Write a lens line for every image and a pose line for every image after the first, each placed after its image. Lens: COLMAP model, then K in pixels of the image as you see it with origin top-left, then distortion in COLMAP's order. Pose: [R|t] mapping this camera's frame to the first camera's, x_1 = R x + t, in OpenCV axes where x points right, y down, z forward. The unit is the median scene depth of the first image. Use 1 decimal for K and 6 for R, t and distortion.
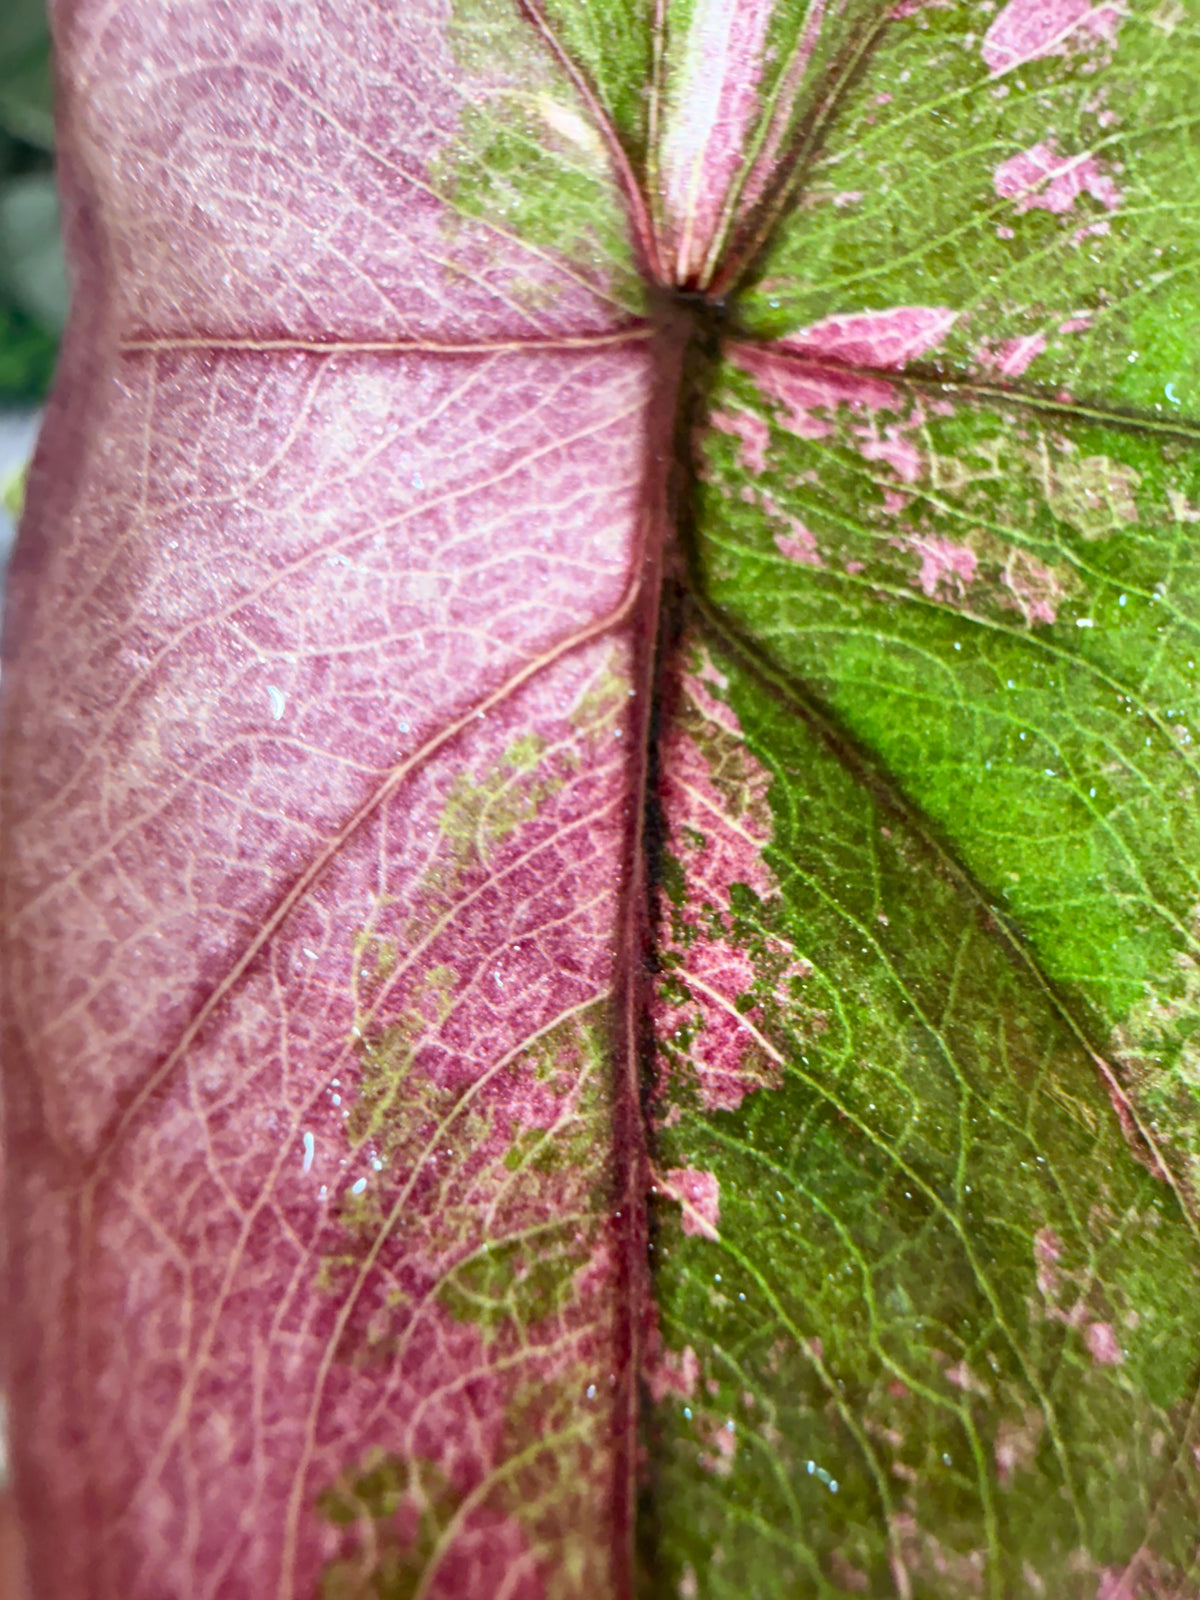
lens RADIAL K [[1251.9, 0, 592.1], [0, 1251.9, 776.5], [0, 0, 1]] dist [0.010051, 0.005499]
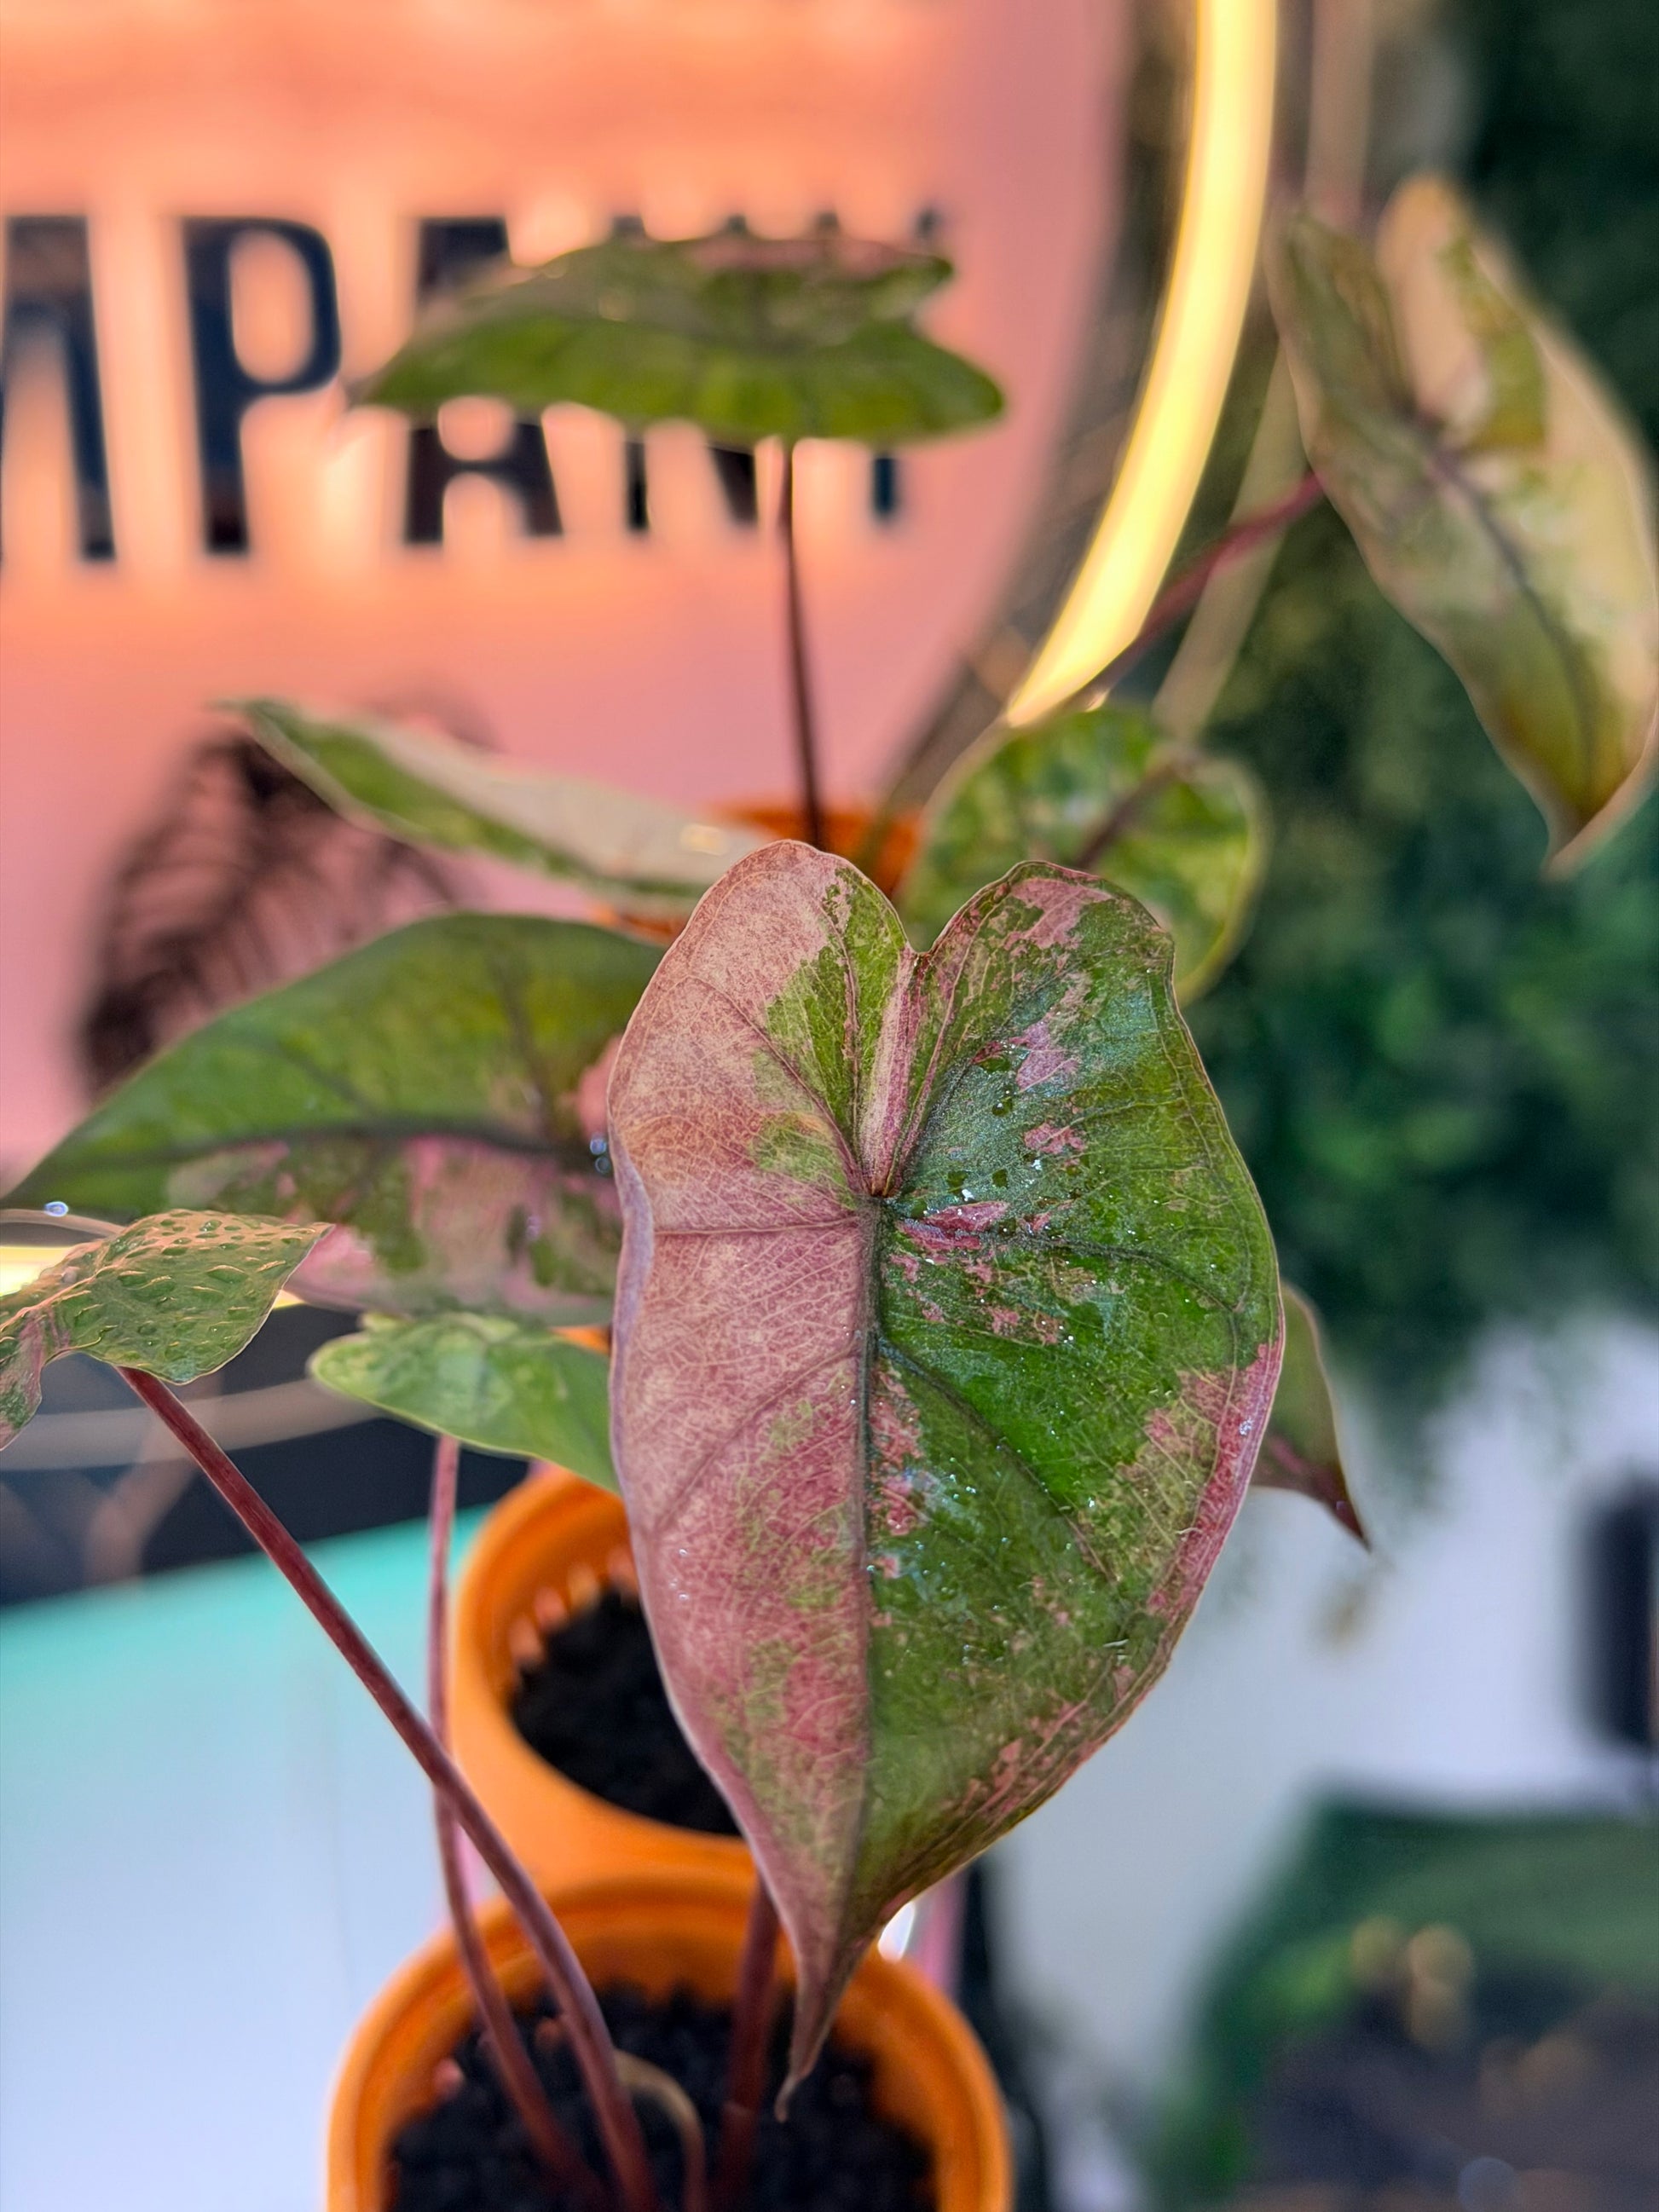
lens RADIAL K [[1730.9, 0, 818.6], [0, 1730.9, 1073.5], [0, 0, 1]] dist [0.010051, 0.005499]
pose [[0.999123, -0.041628, 0.004511, -0.022520], [0.039948, 0.915395, -0.400570, 0.633824], [0.012546, 0.400399, 0.916255, -1.913234]]
